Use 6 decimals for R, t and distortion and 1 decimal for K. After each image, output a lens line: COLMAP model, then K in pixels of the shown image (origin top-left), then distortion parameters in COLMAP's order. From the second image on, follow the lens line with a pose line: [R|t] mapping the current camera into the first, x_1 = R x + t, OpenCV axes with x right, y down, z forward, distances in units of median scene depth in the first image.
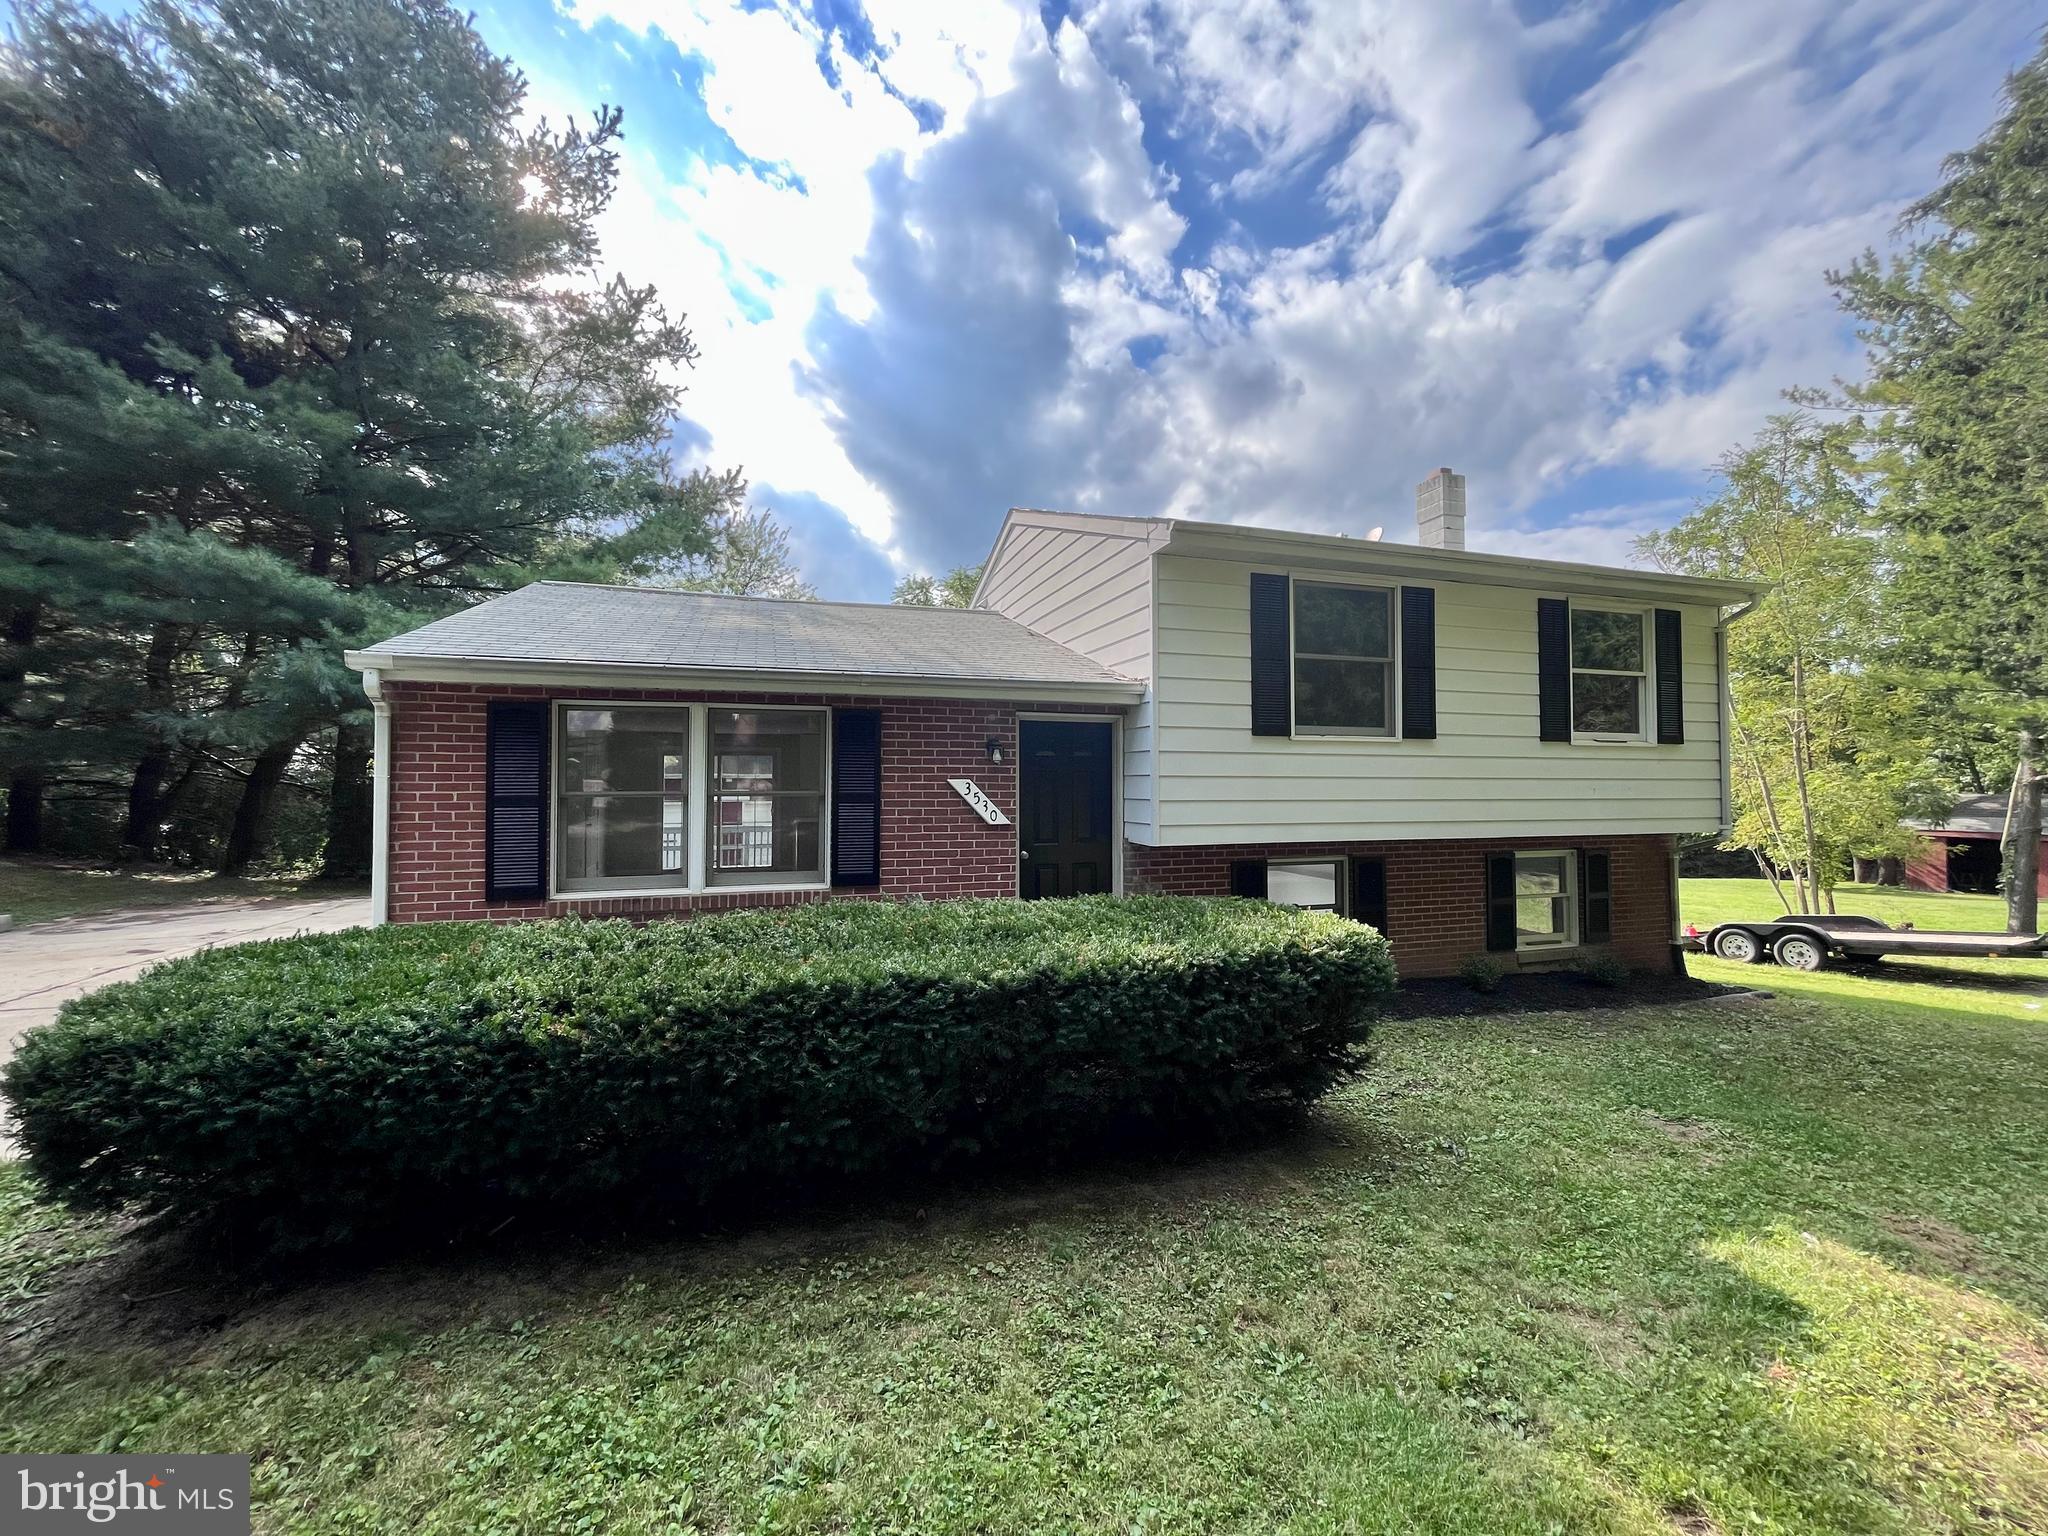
lens RADIAL K [[827.9, 0, 1027.4], [0, 827.9, 763.9], [0, 0, 1]] dist [-0.001416, -0.000451]
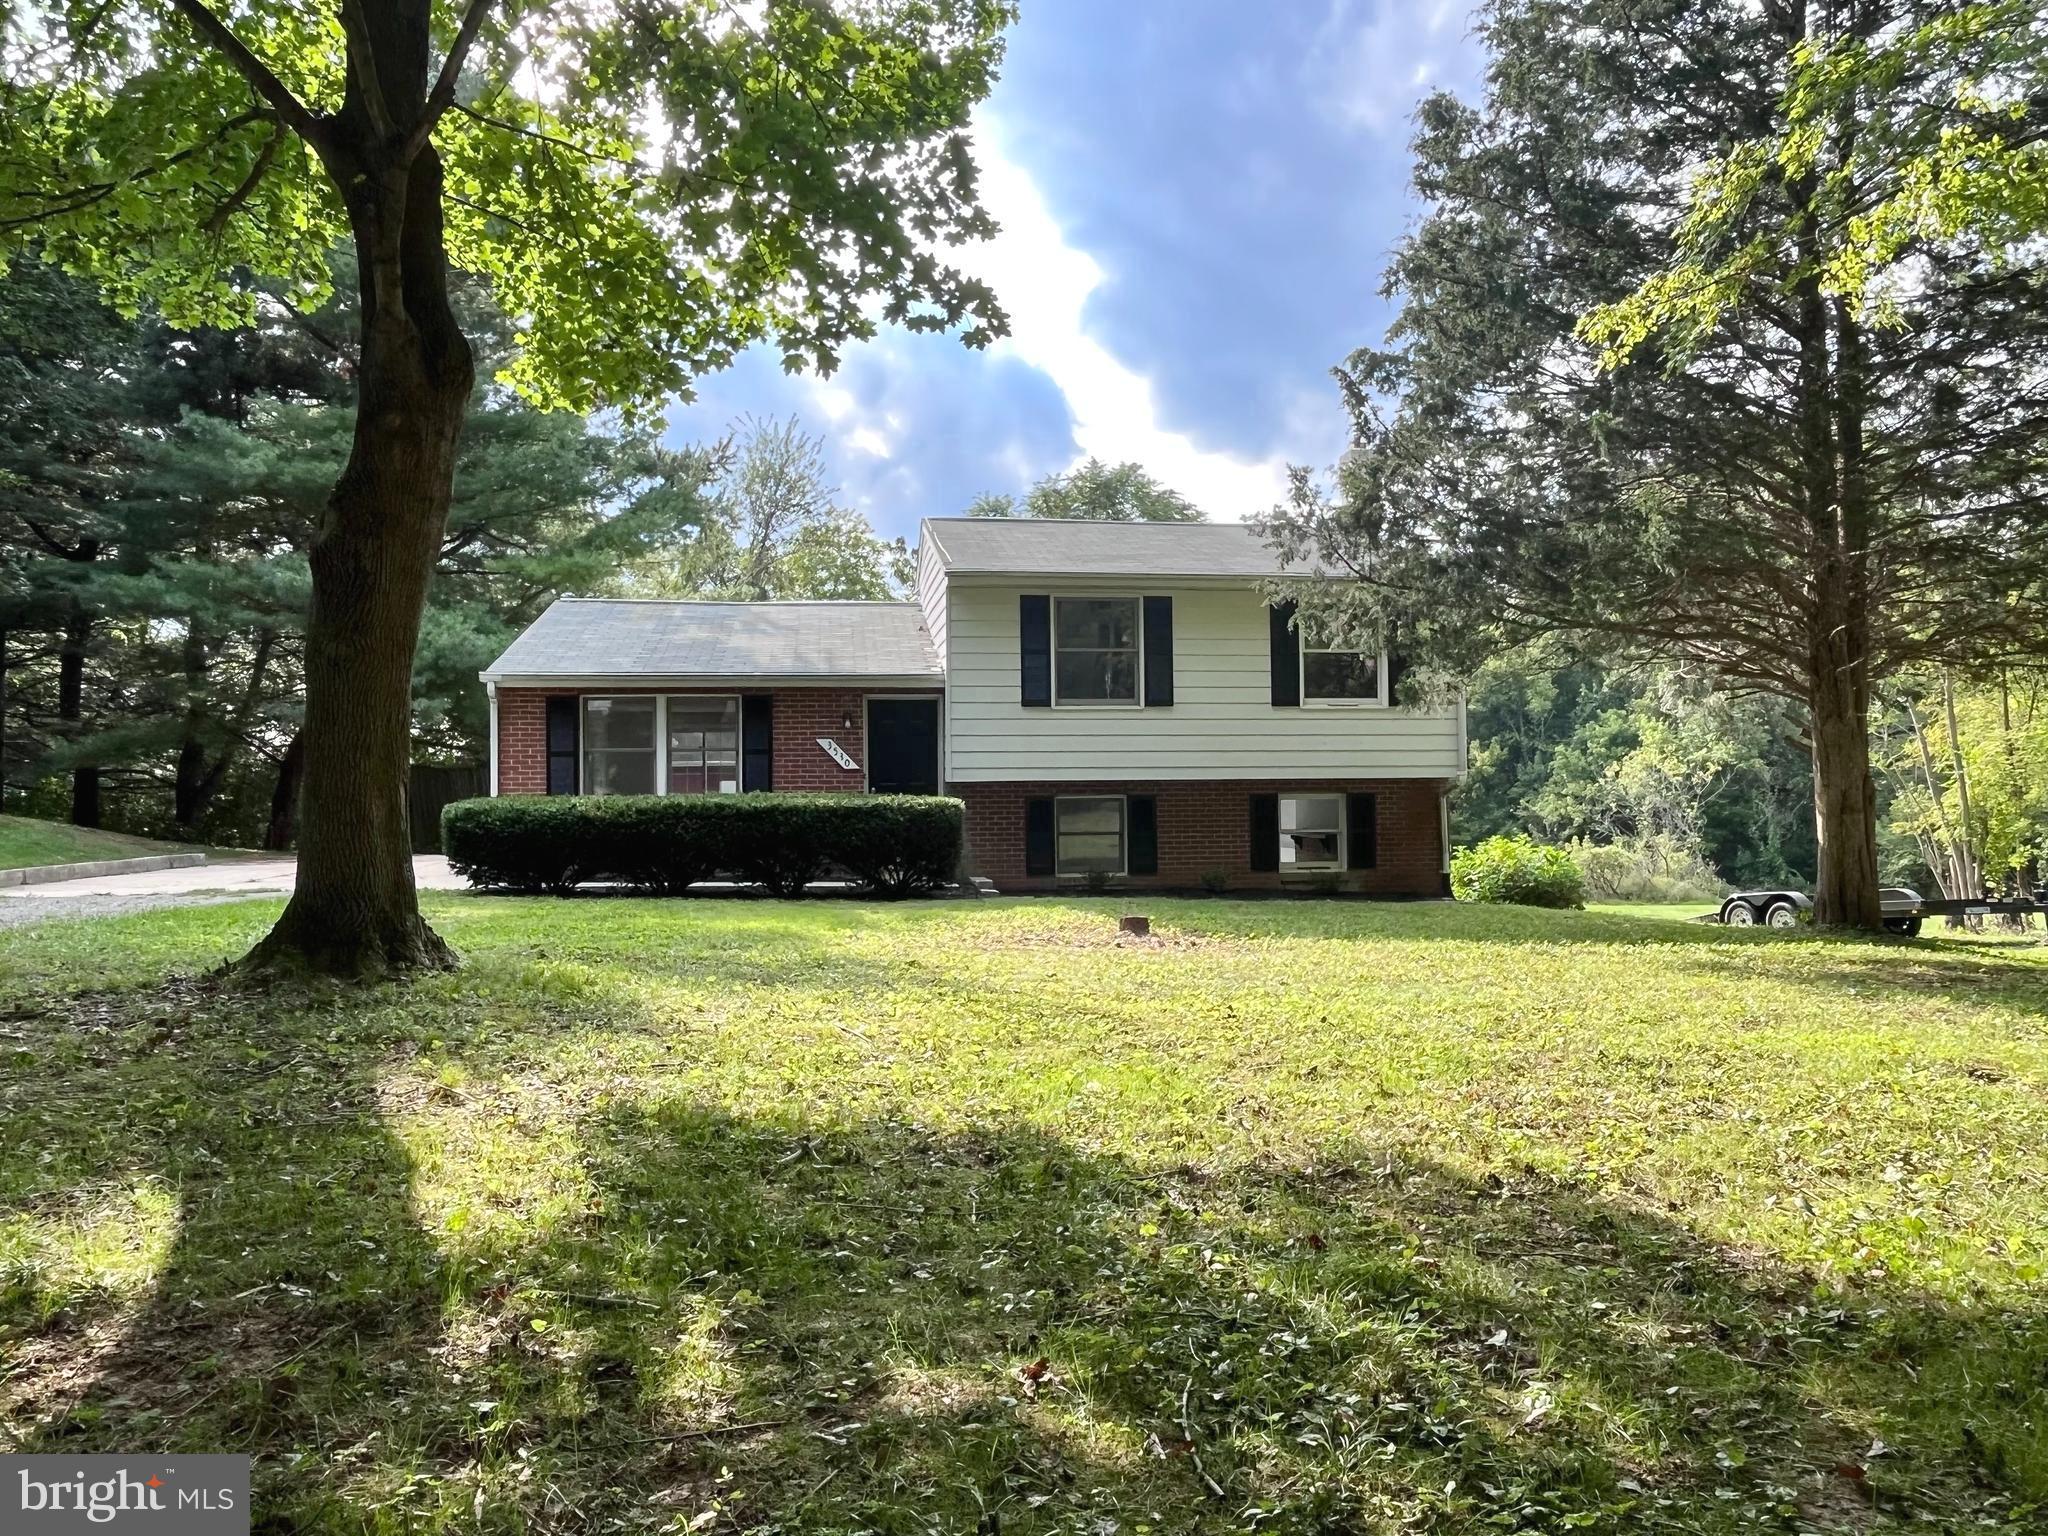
lens RADIAL K [[1380.0, 0, 1024.0], [0, 1380.0, 768.0], [0, 0, 1]] dist [-0.001811, -0.000117]
pose [[0.984704, -0.012468, -0.173788, 0.691518], [0.014258, 0.999857, 0.009054, 0.051379], [0.173650, -0.011393, 0.984742, -1.385186]]
